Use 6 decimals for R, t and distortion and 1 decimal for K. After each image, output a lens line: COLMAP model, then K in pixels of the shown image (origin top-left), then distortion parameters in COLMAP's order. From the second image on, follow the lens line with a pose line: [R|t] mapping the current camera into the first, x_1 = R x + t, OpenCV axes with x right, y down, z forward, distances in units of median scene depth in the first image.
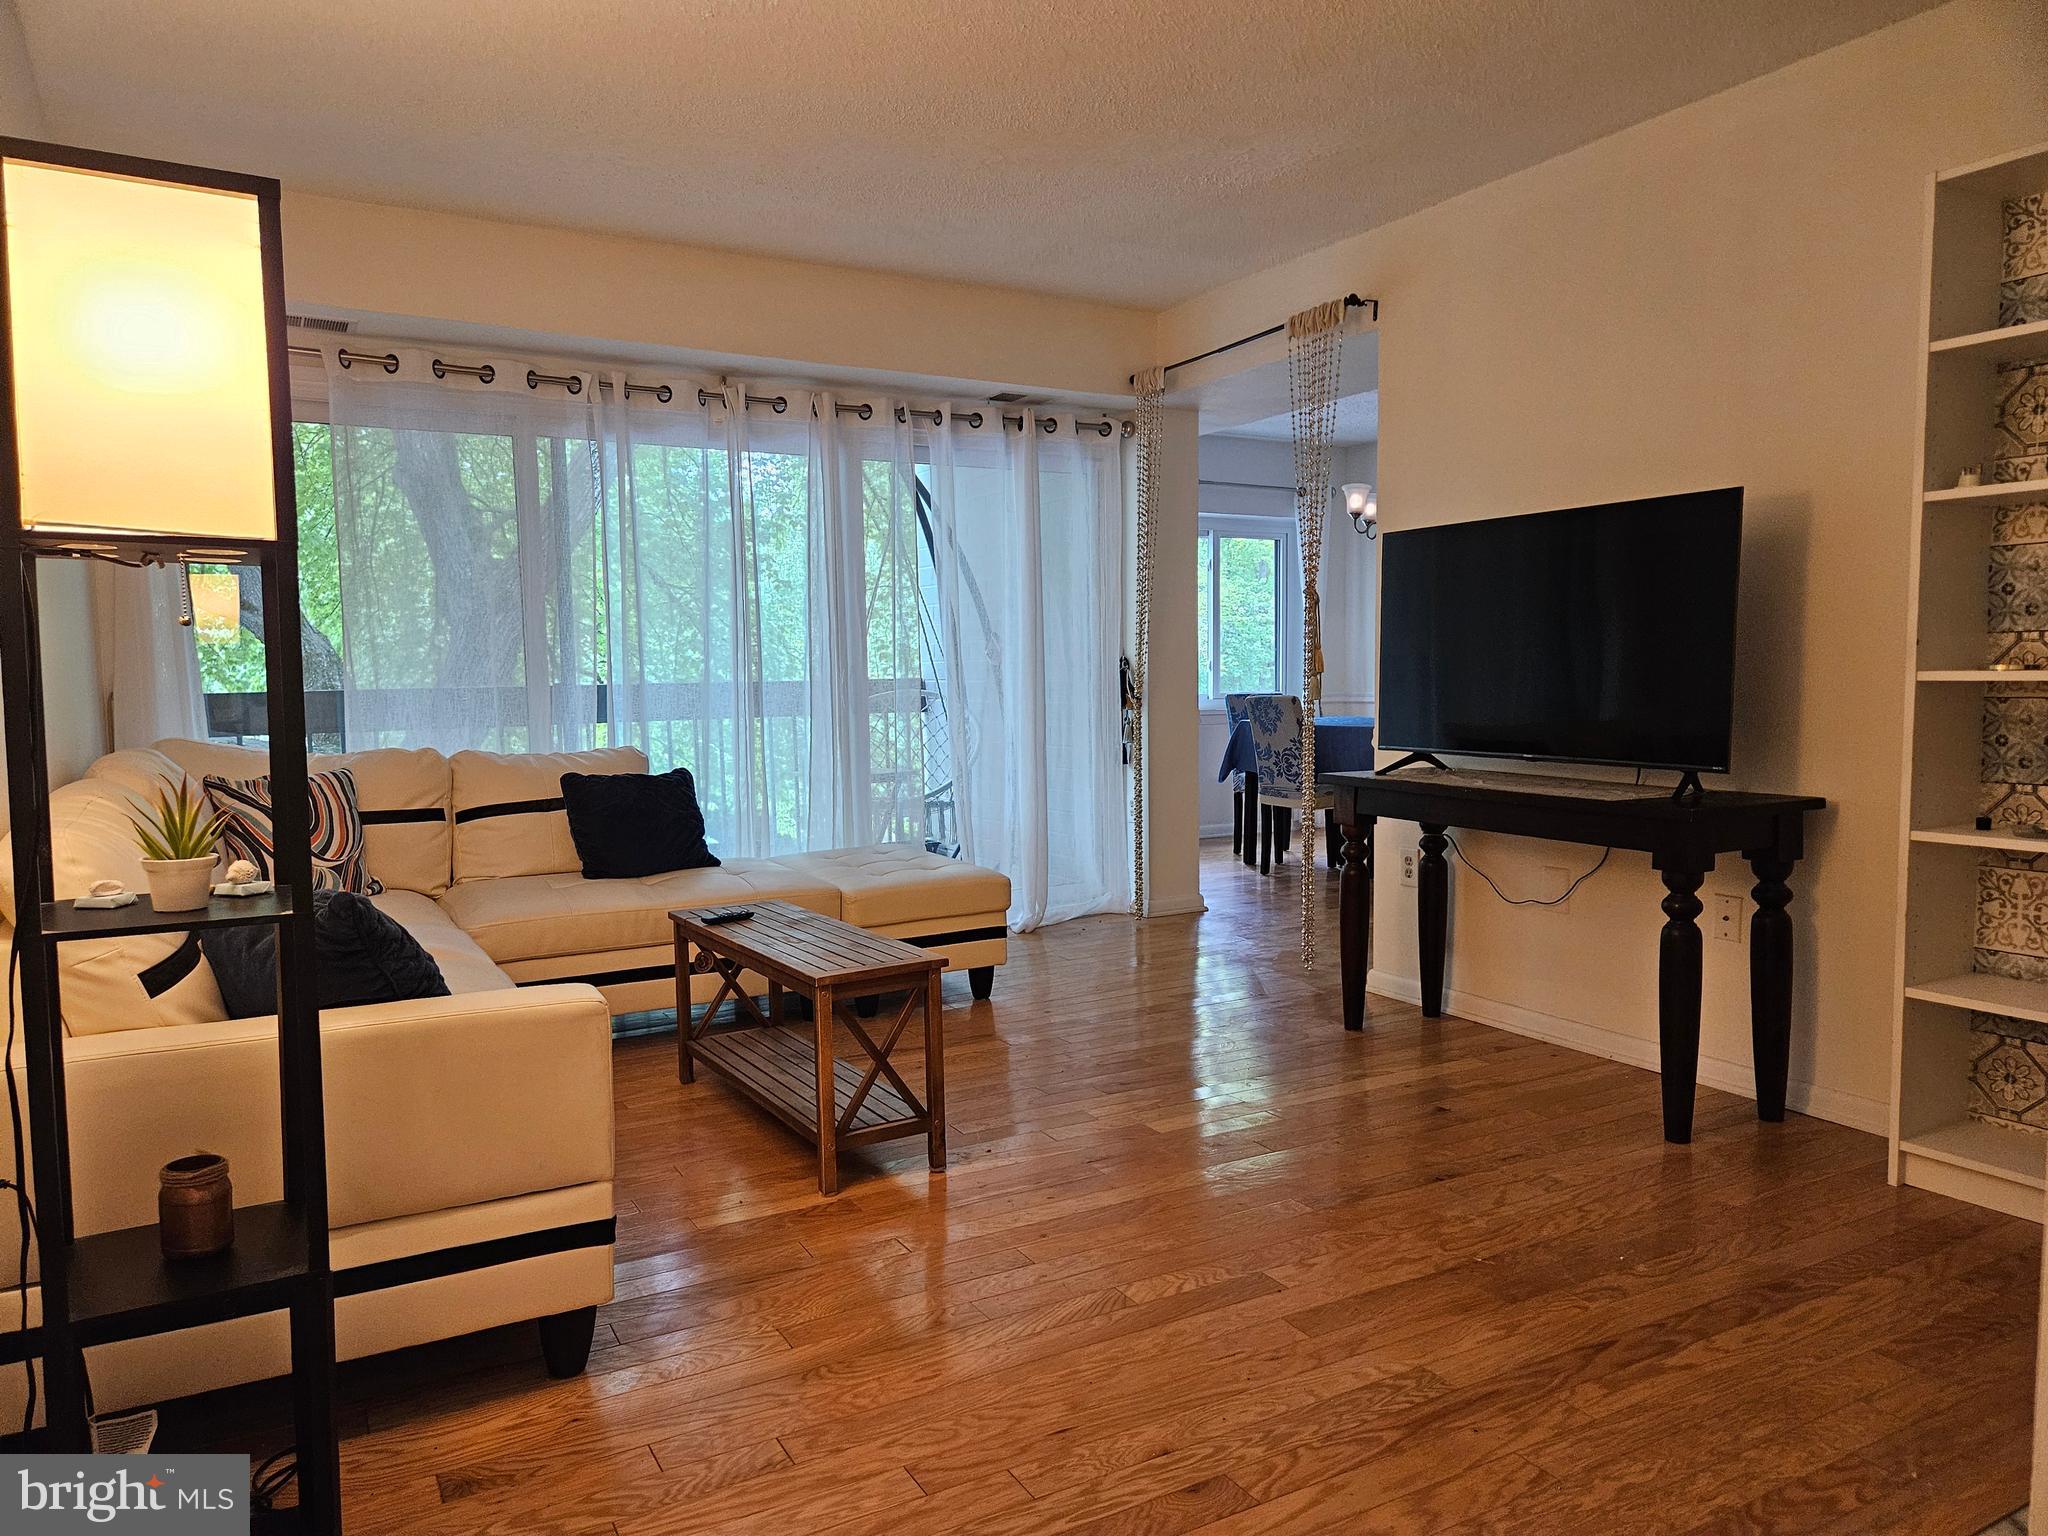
lens RADIAL K [[1395.2, 0, 1024.0], [0, 1395.2, 768.0], [0, 0, 1]] dist [0.001657, 0.000401]
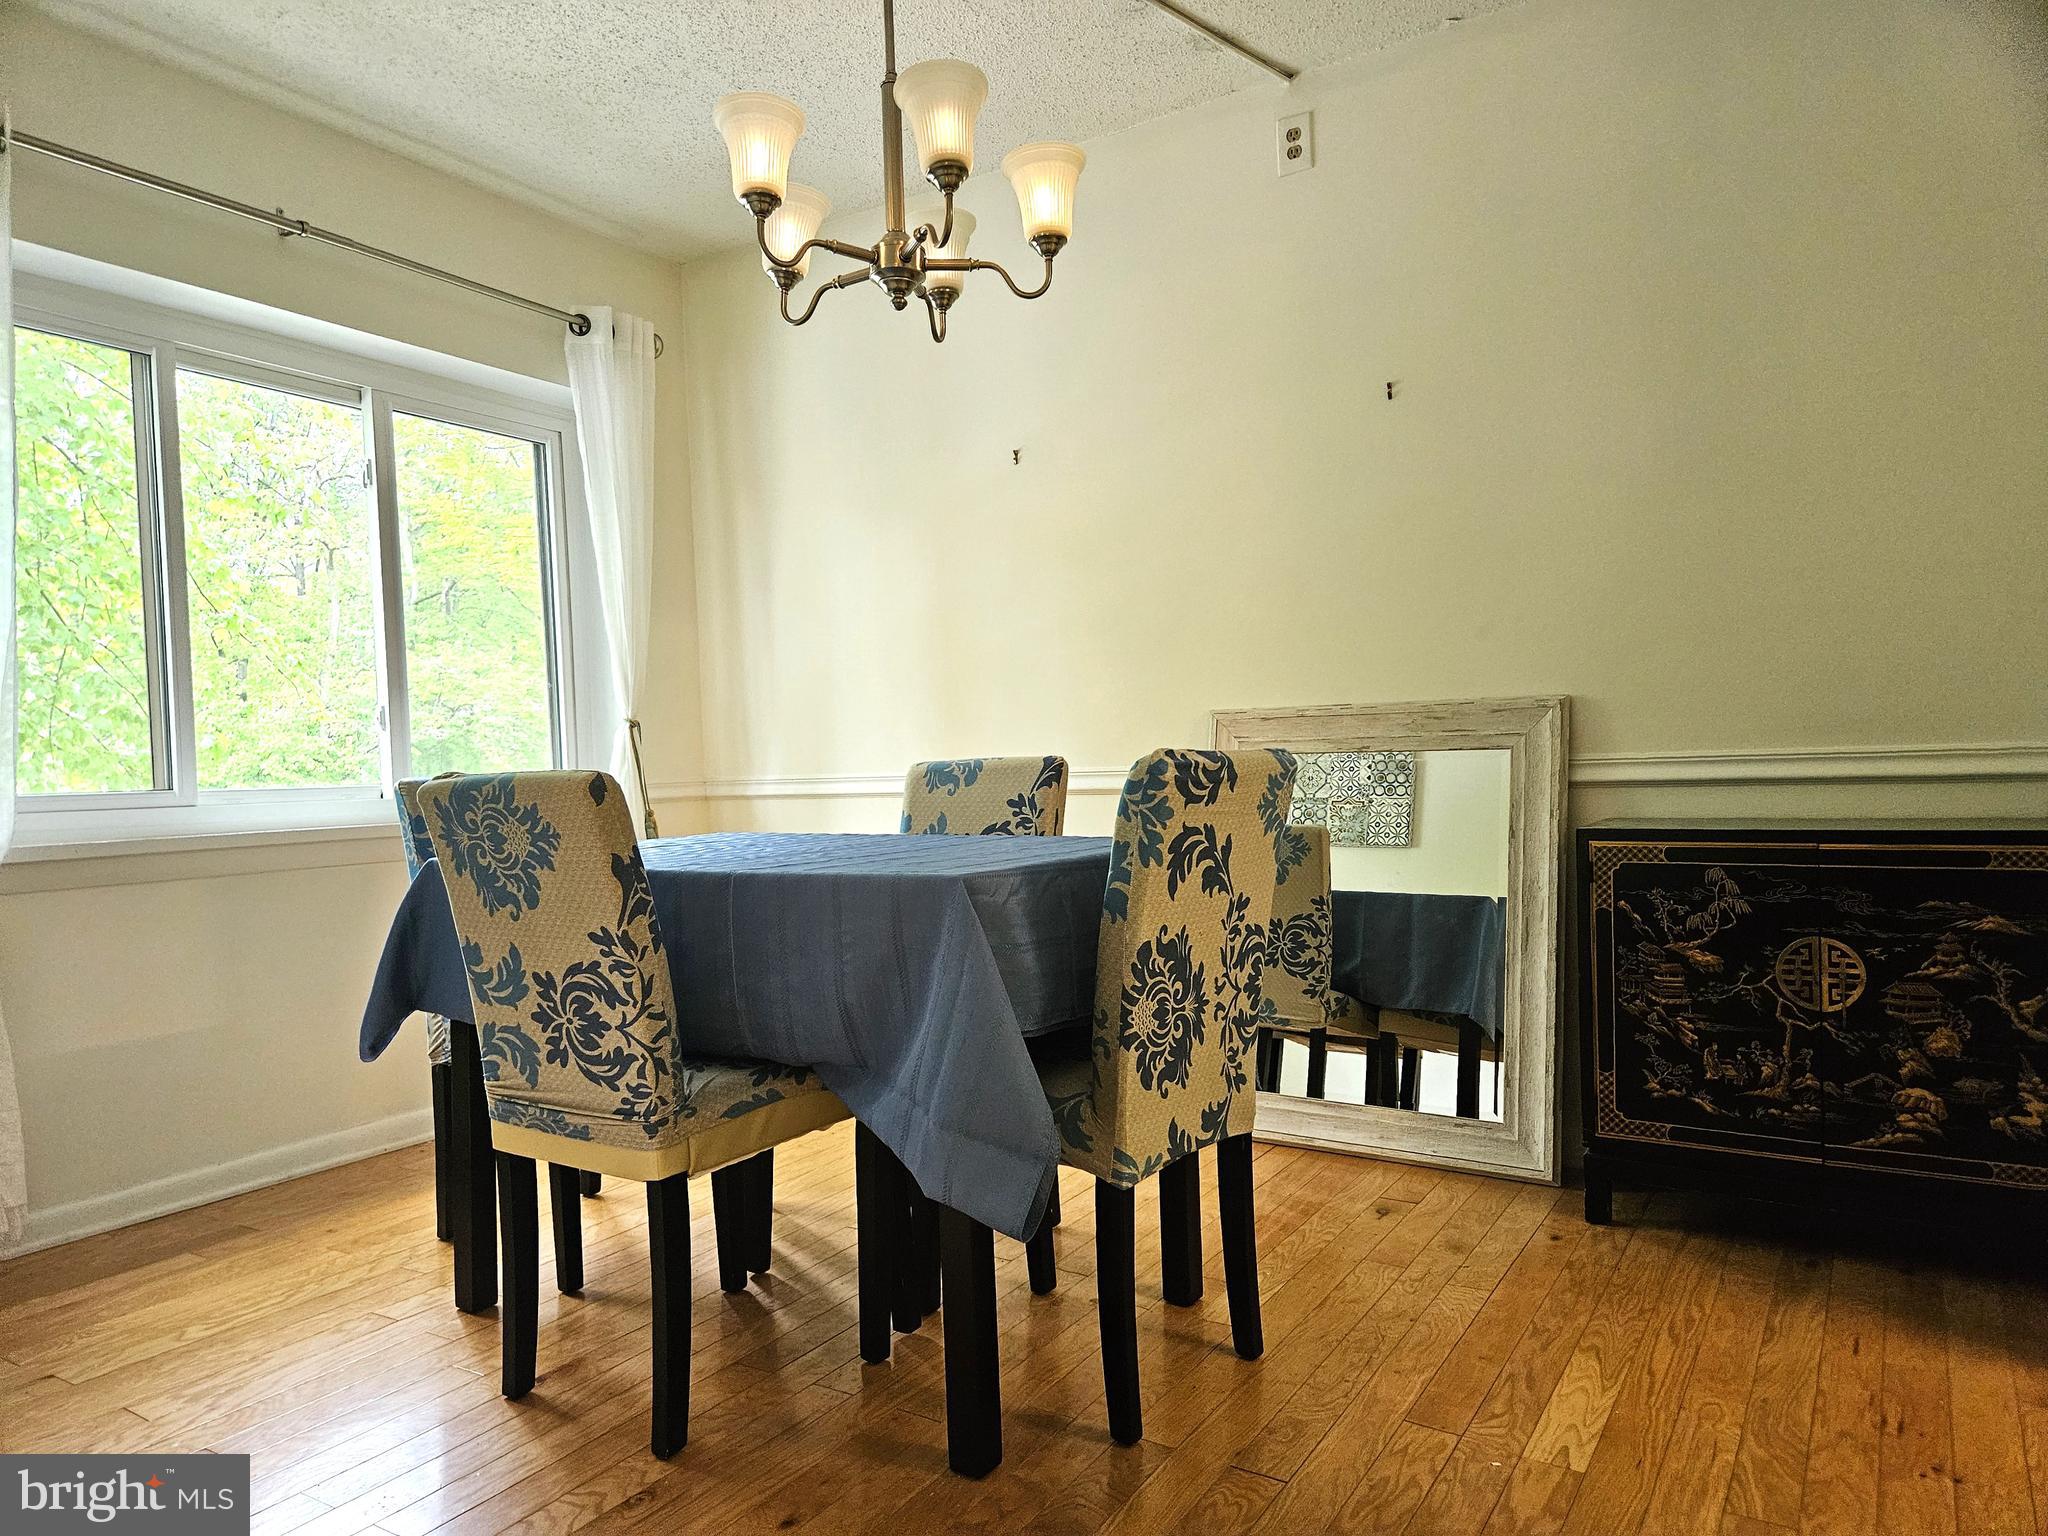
lens RADIAL K [[1395.2, 0, 1024.0], [0, 1395.2, 768.0], [0, 0, 1]] dist [0.001657, 0.000401]
pose [[0.879223, -0.039114, 0.474802, 0.132337], [0.064043, 0.997282, -0.036438, -0.036430], [-0.472086, 0.062445, 0.879338, 0.692296]]
